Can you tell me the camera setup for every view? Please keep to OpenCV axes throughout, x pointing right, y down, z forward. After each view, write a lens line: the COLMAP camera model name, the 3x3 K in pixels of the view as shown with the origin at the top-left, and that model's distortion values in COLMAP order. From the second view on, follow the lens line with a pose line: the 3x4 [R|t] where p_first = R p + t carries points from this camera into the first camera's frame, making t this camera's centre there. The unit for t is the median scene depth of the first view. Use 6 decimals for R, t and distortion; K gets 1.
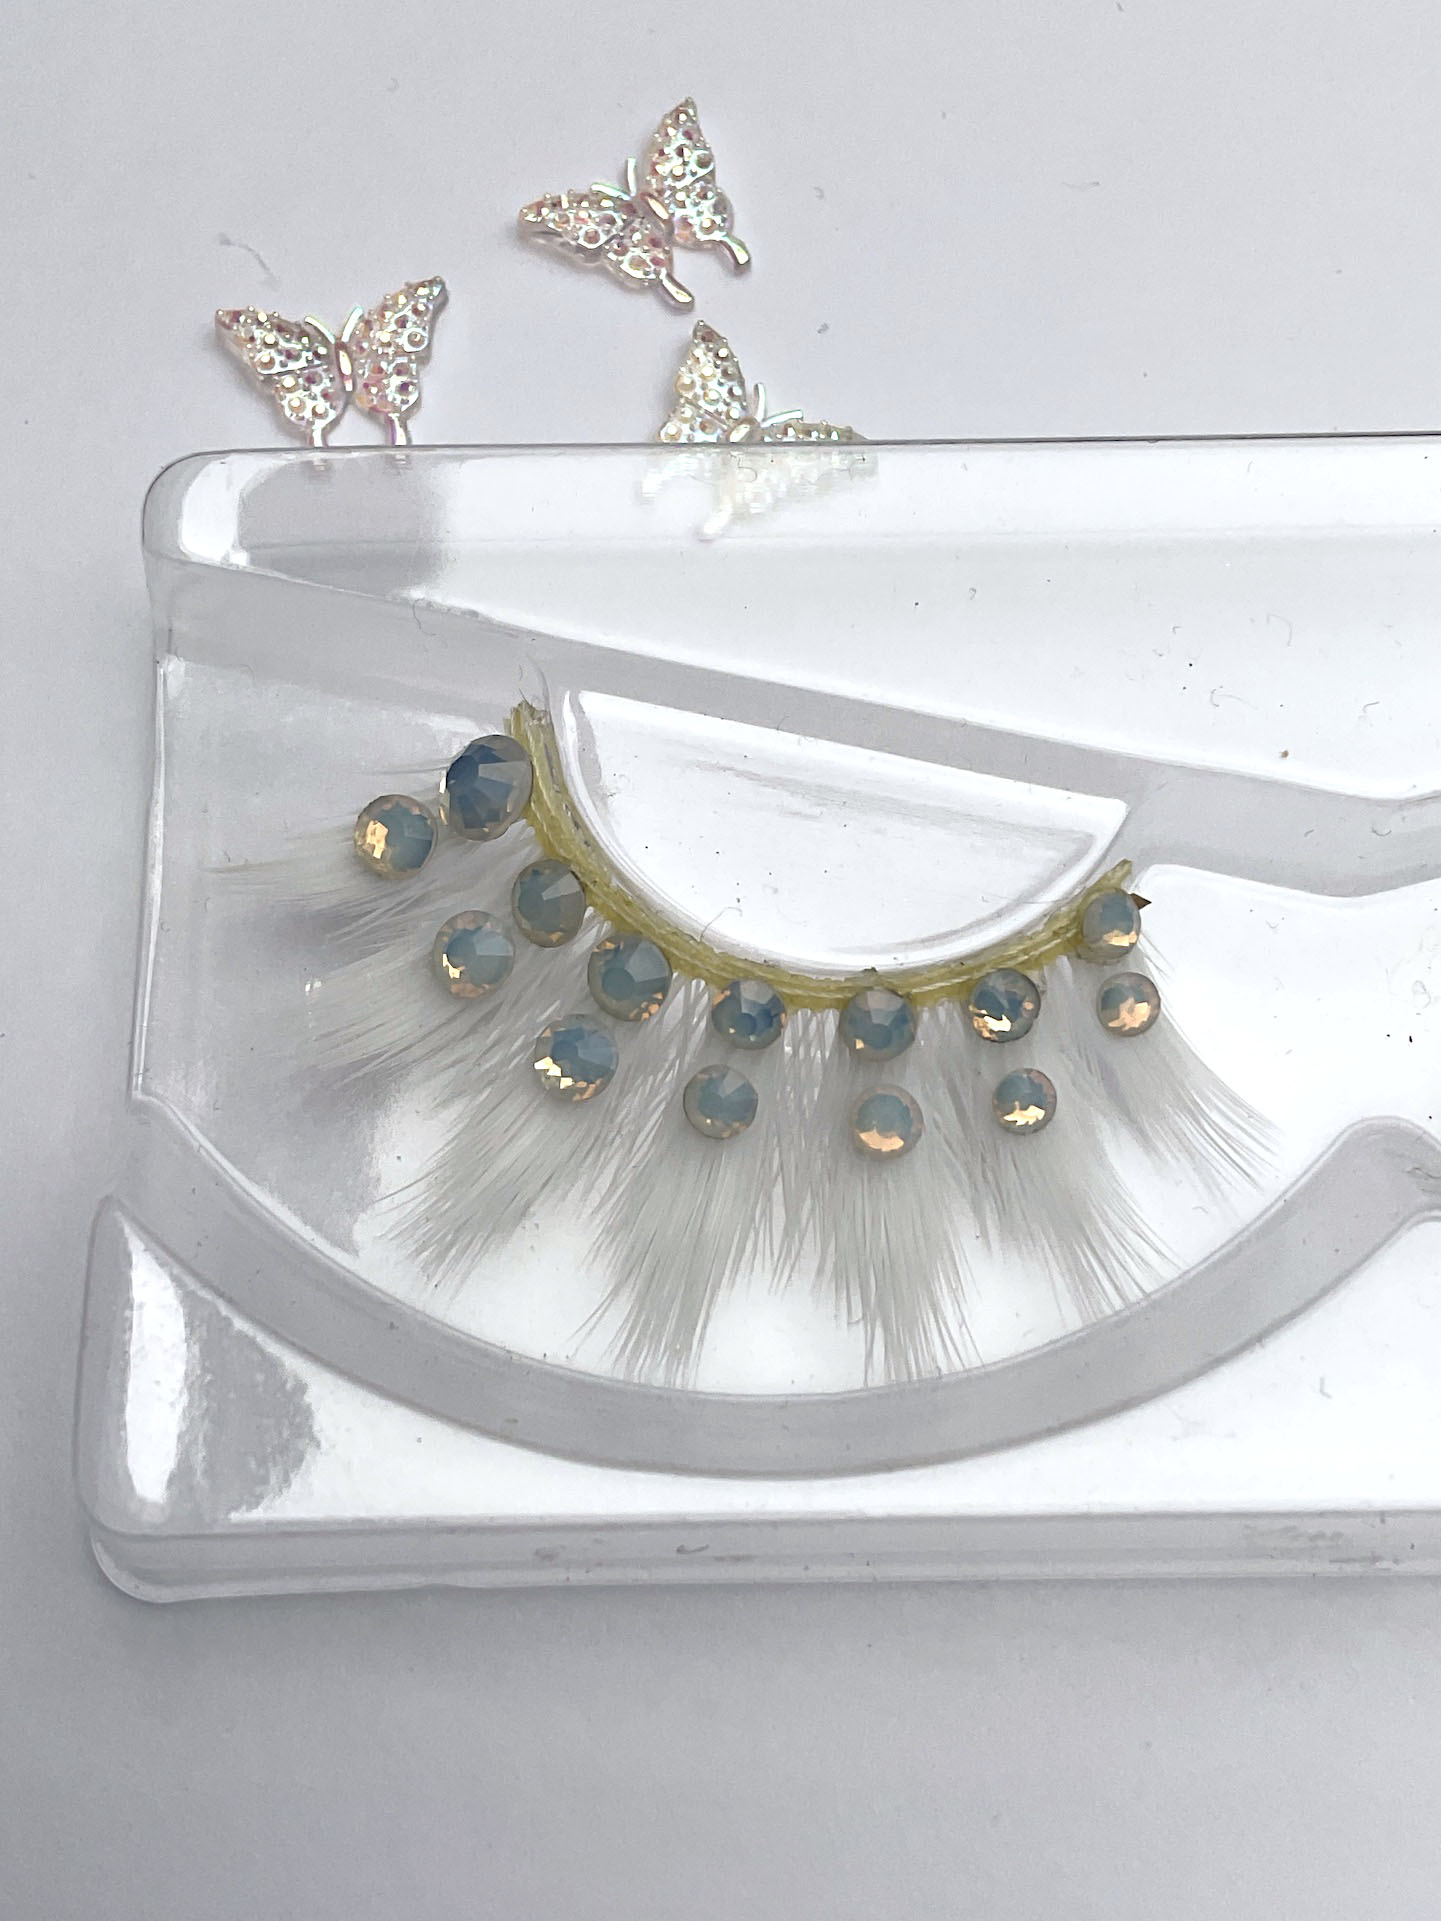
lens RADIAL K [[2558.6, 0, 728.1], [0, 2558.6, 965.0], [0, 0, 1]] dist [-0.017133, 0.000000]
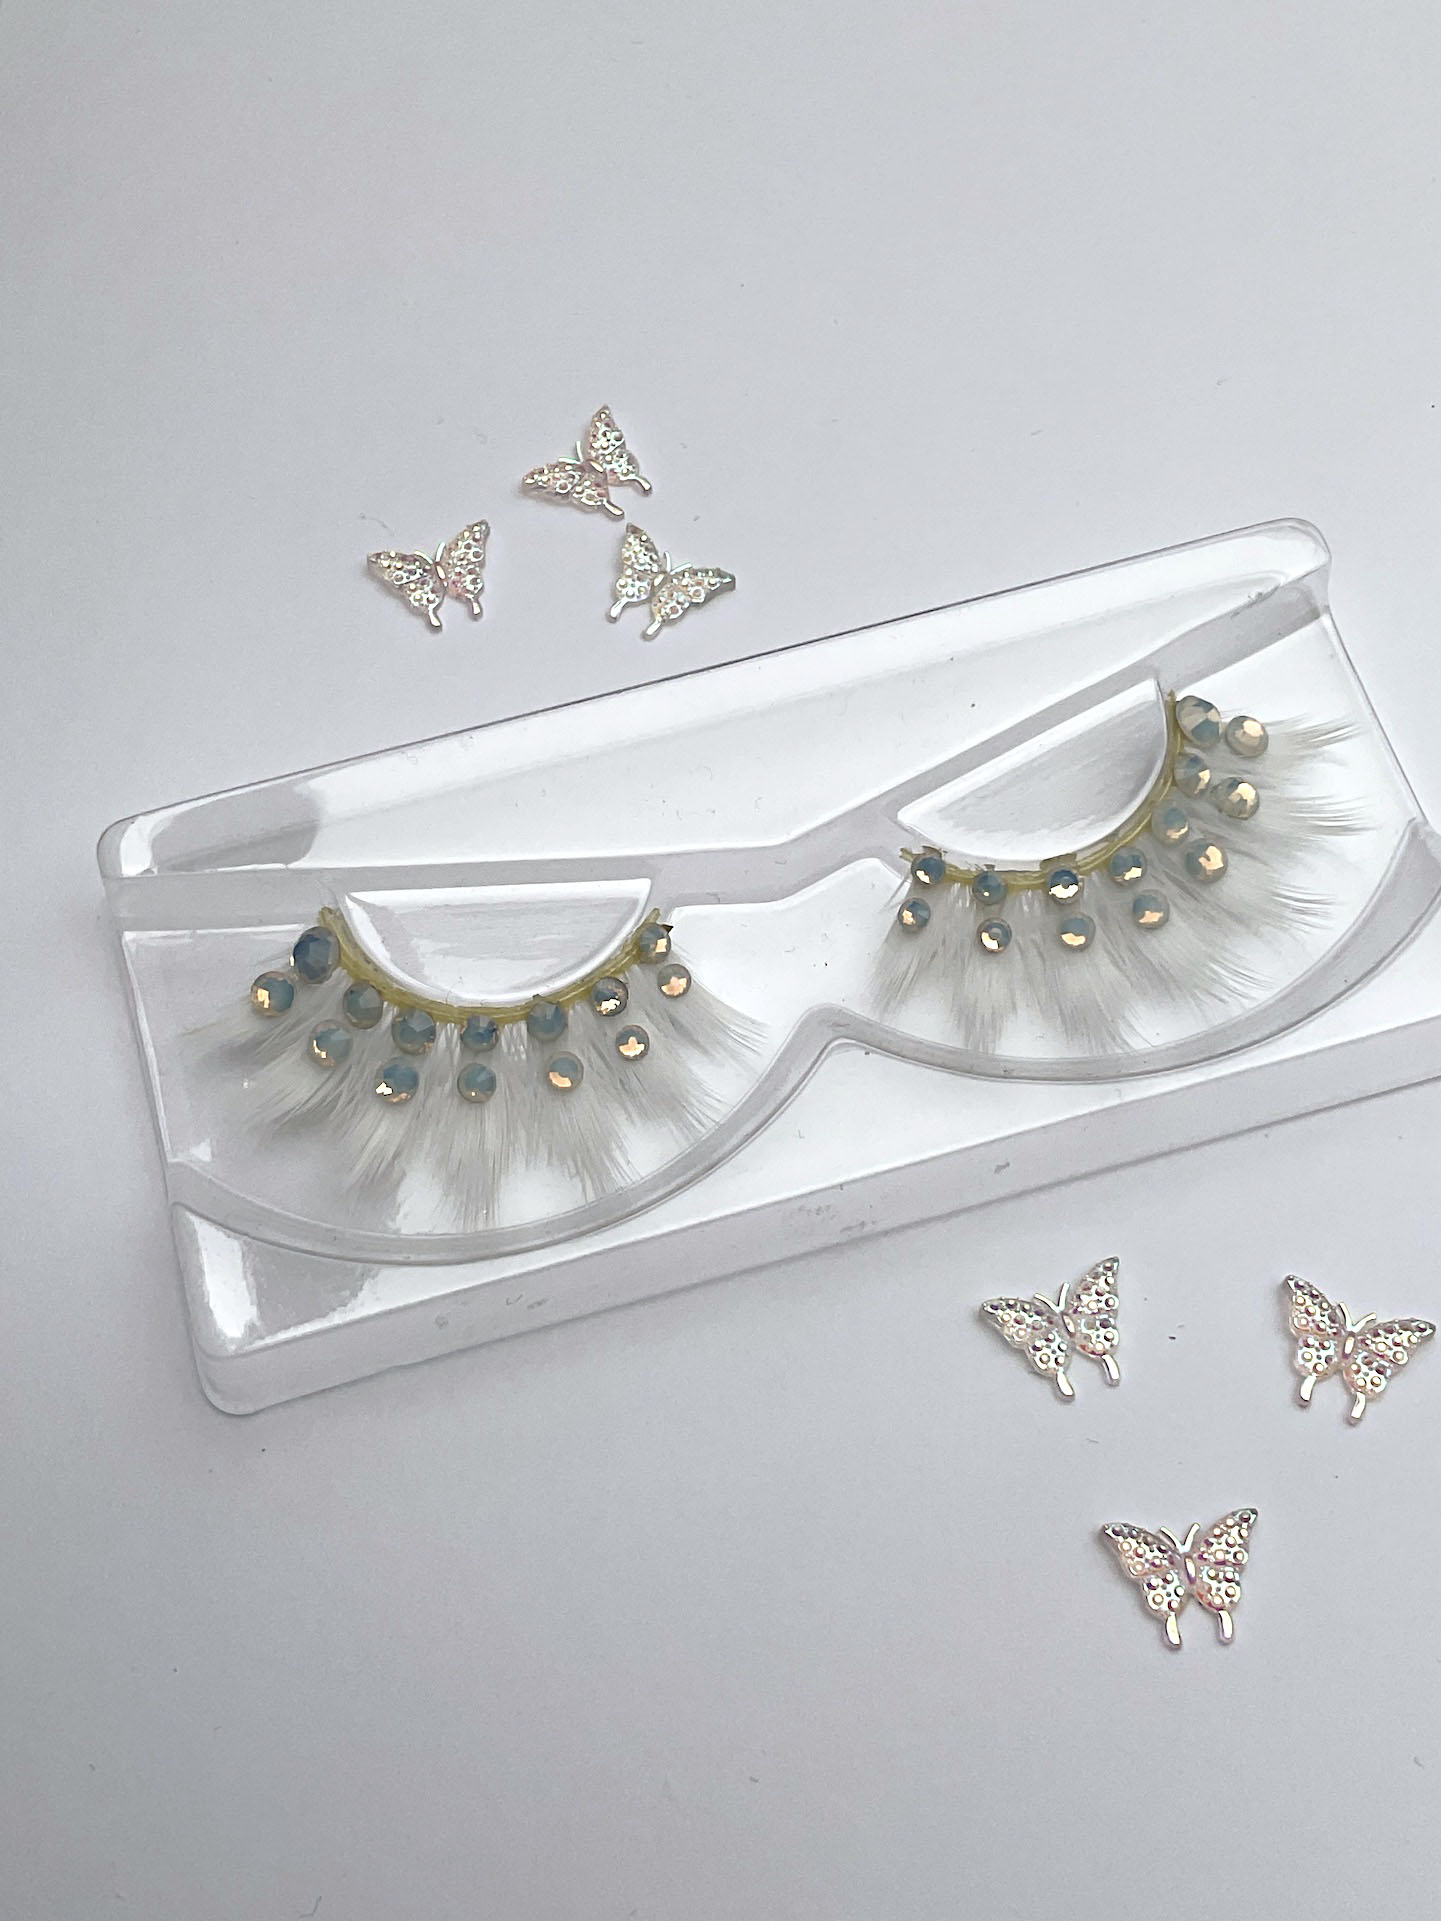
lens RADIAL K [[2558.6, 0, 710.8], [0, 2558.6, 957.3], [0, 0, 1]] dist [-0.017133, 0.000000]
pose [[0.967138, -0.242411, 0.076693, 0.041181], [0.248354, 0.965296, -0.080766, 0.157222], [-0.054453, 0.097159, 0.993778, -0.881780]]
